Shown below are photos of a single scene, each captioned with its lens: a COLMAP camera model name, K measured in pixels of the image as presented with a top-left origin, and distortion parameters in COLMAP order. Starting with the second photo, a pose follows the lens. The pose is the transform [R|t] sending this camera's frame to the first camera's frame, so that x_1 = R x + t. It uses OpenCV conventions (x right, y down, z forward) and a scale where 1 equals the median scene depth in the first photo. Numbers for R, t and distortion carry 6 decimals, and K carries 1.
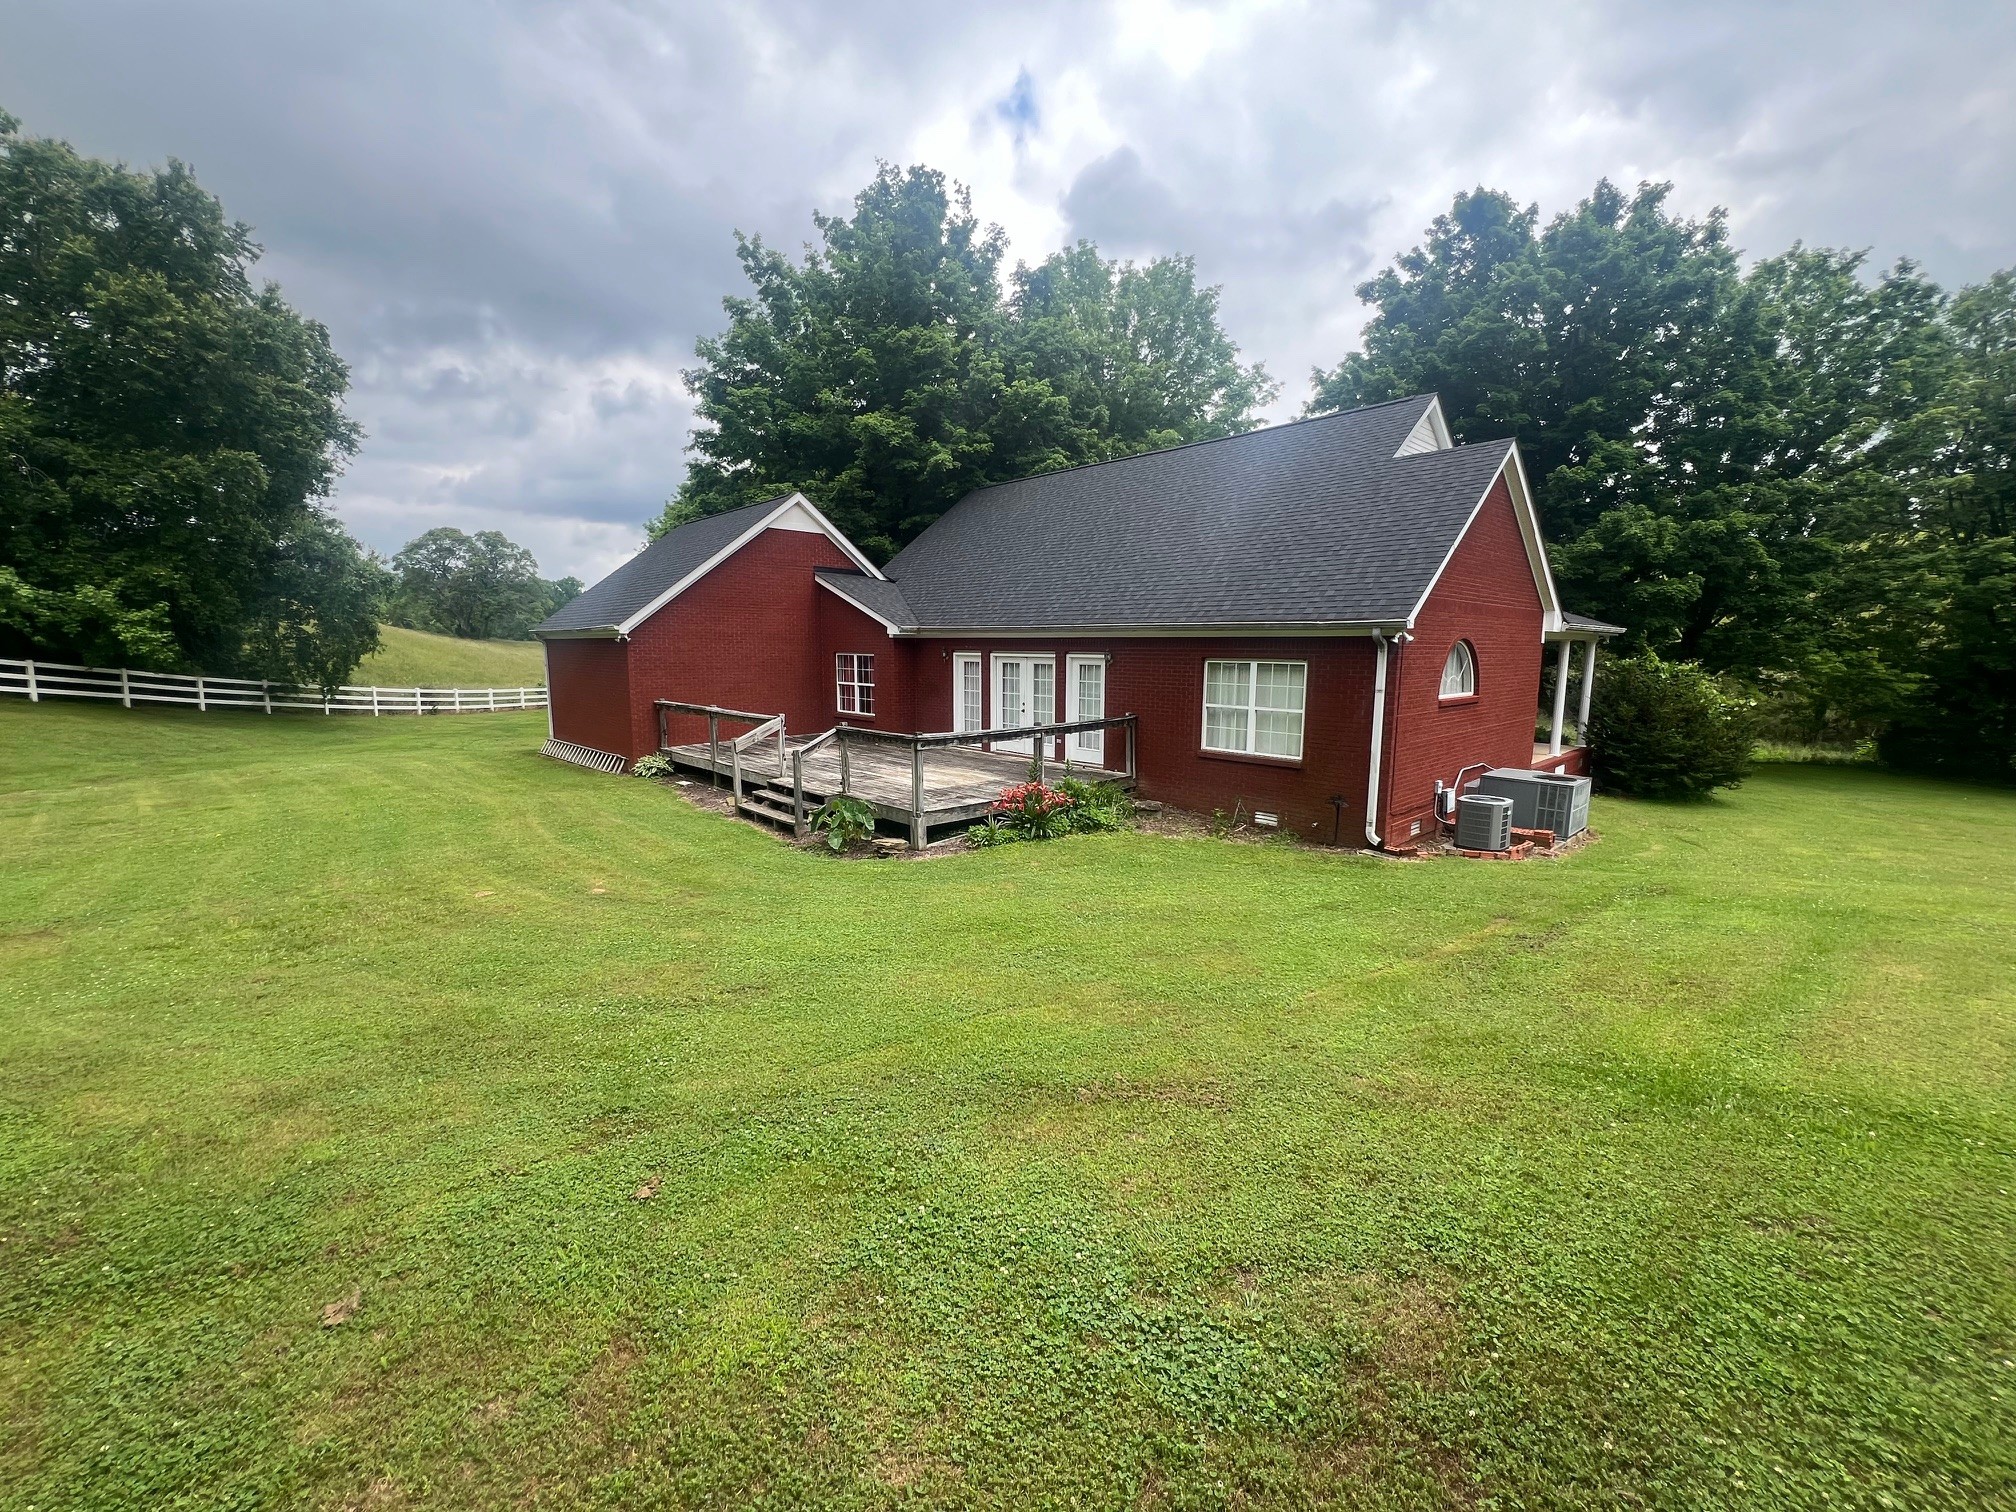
lens RADIAL K [[804.7, 0, 1006.7], [0, 804.7, 753.6], [0, 0, 1]] dist [-0.003845, 0.000878]
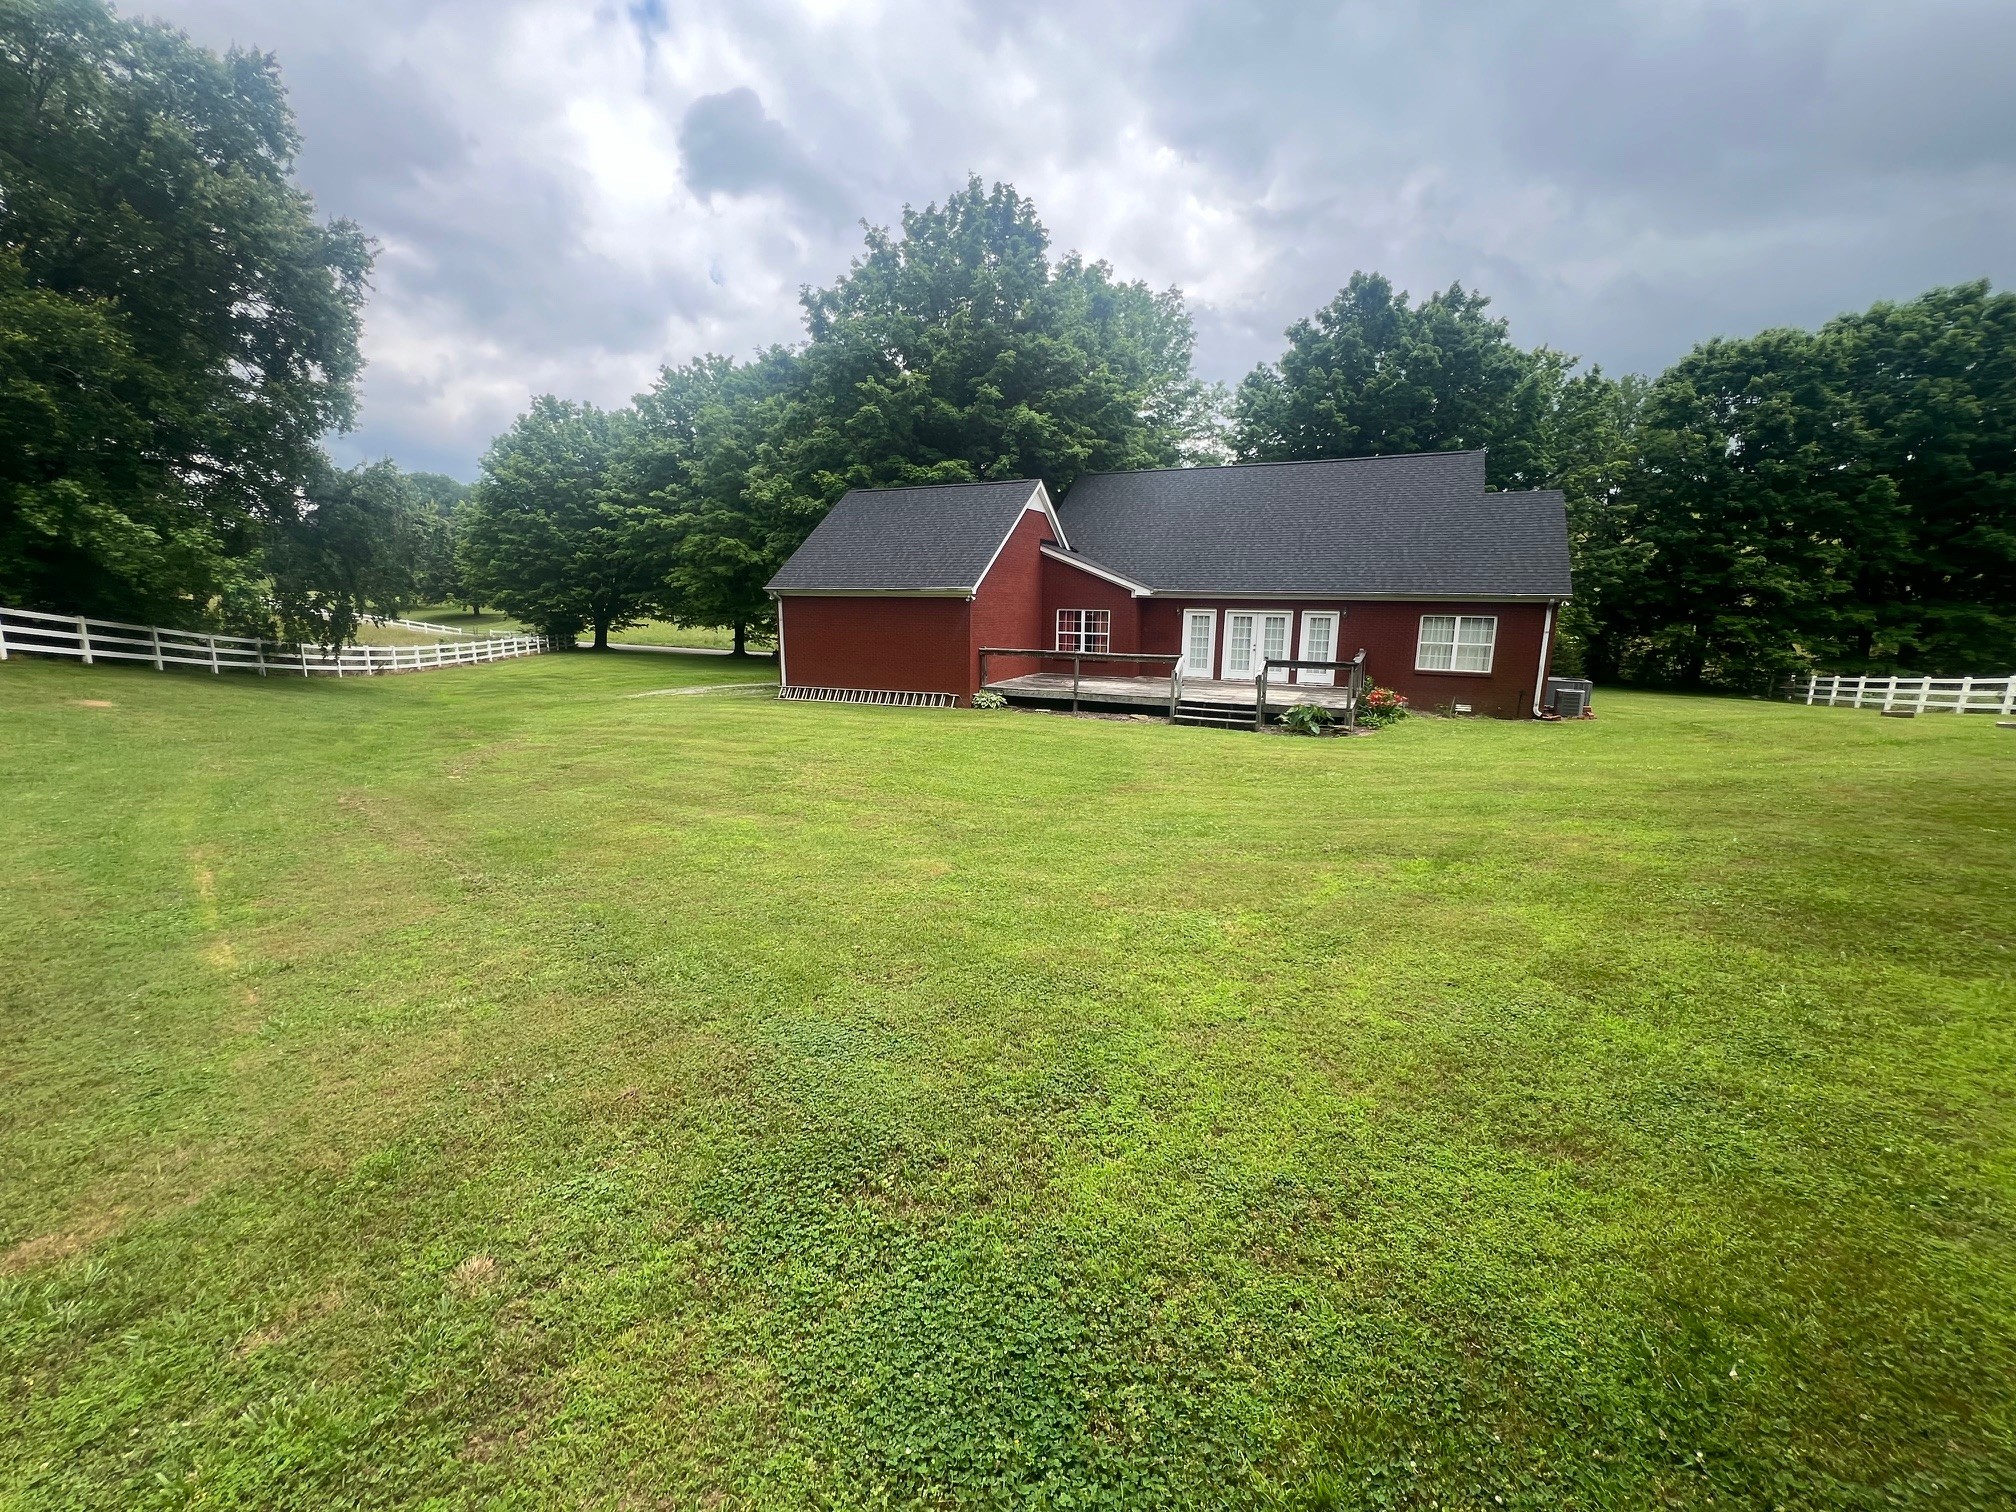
lens RADIAL K [[804.7, 0, 1006.7], [0, 804.7, 753.6], [0, 0, 1]] dist [-0.003845, 0.000878]
pose [[0.933715, -0.063274, 0.352382, -0.772155], [0.041745, 0.996786, 0.068372, 0.012575], [-0.355575, -0.049130, 0.933356, -0.170202]]
